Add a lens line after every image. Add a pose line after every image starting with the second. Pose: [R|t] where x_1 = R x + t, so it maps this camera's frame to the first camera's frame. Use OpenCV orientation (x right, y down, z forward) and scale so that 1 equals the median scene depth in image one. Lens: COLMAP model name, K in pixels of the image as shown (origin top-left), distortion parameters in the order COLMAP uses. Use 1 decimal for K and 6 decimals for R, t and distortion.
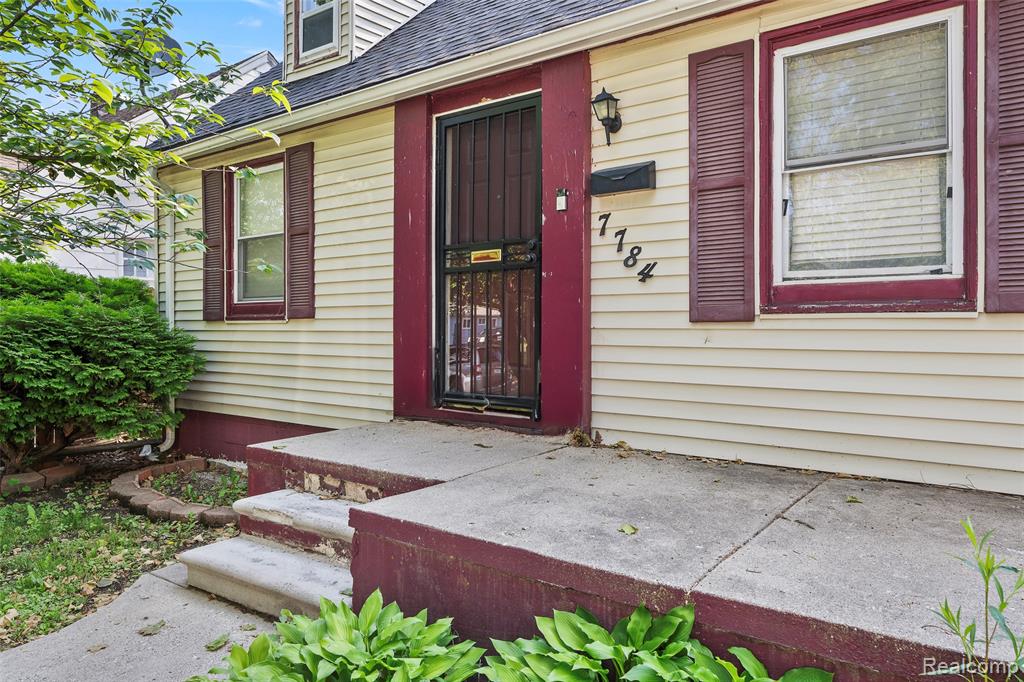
lens RADIAL K [[683.6, 0, 513.6], [0, 683.6, 324.2], [0, 0, 1]] dist [-0.011276, -0.002638]
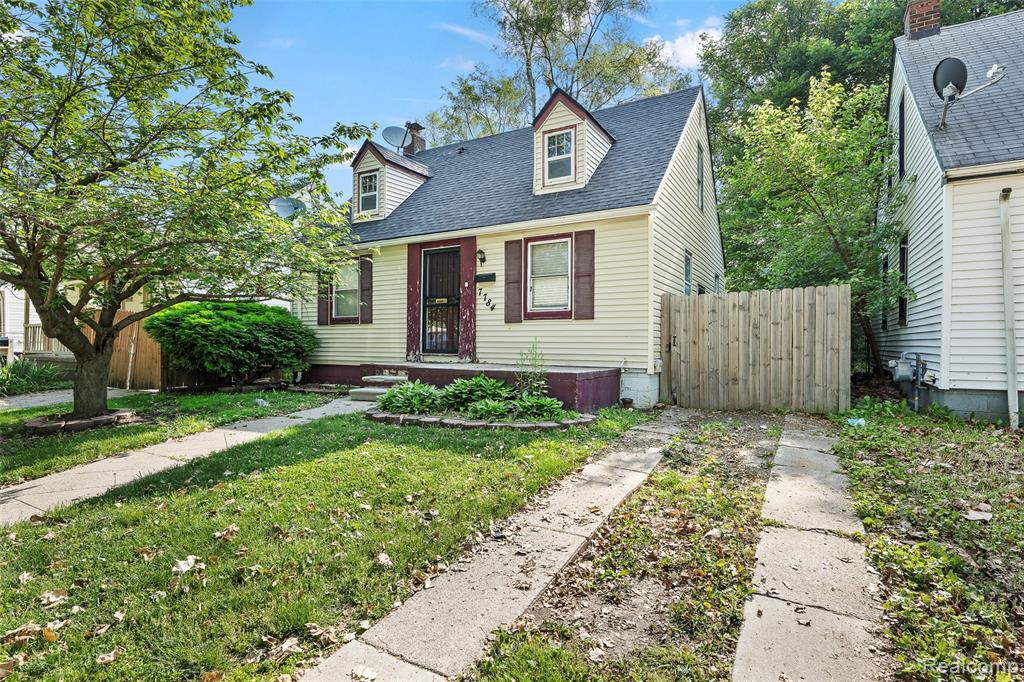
lens RADIAL K [[516.0, 0, 508.6], [0, 516.0, 341.2], [0, 0, 1]] dist [0.002524, 0.000795]
pose [[0.994693, 0.006377, 0.102686, 0.021484], [-0.006068, 0.999976, -0.003327, 0.085457], [-0.102705, 0.002686, 0.994708, -1.344533]]
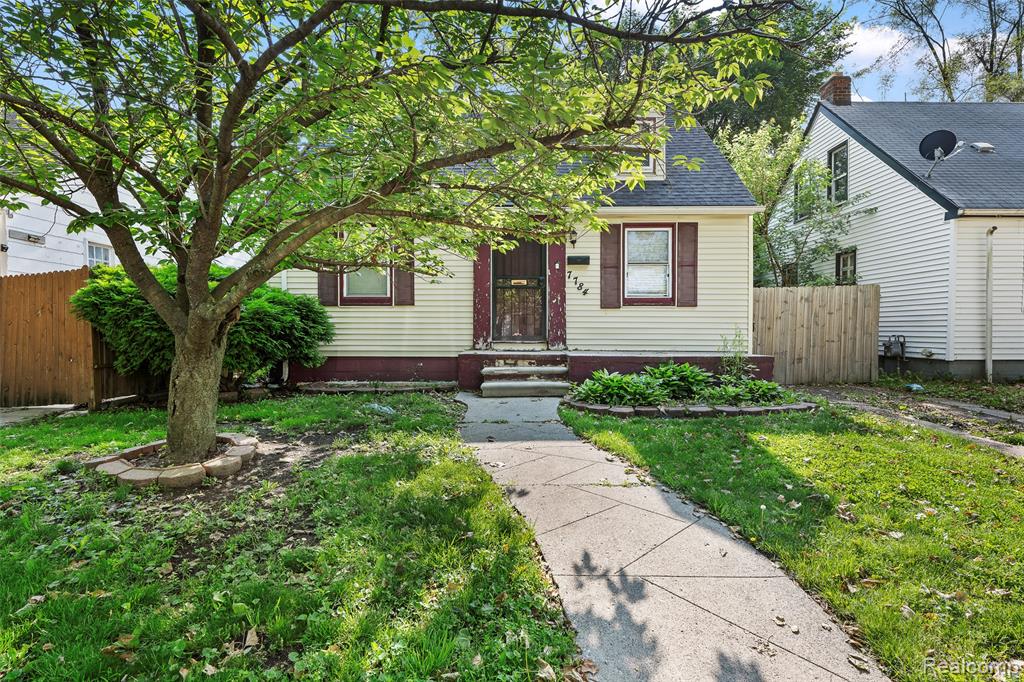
lens RADIAL K [[516.0, 0, 511.3], [0, 516.0, 338.8], [0, 0, 1]] dist [0.002524, 0.000795]
pose [[0.812089, -0.004347, 0.583518, -1.367715], [-0.004439, 0.999897, 0.013627, 0.099571], [-0.583517, -0.013657, 0.811986, -0.656671]]
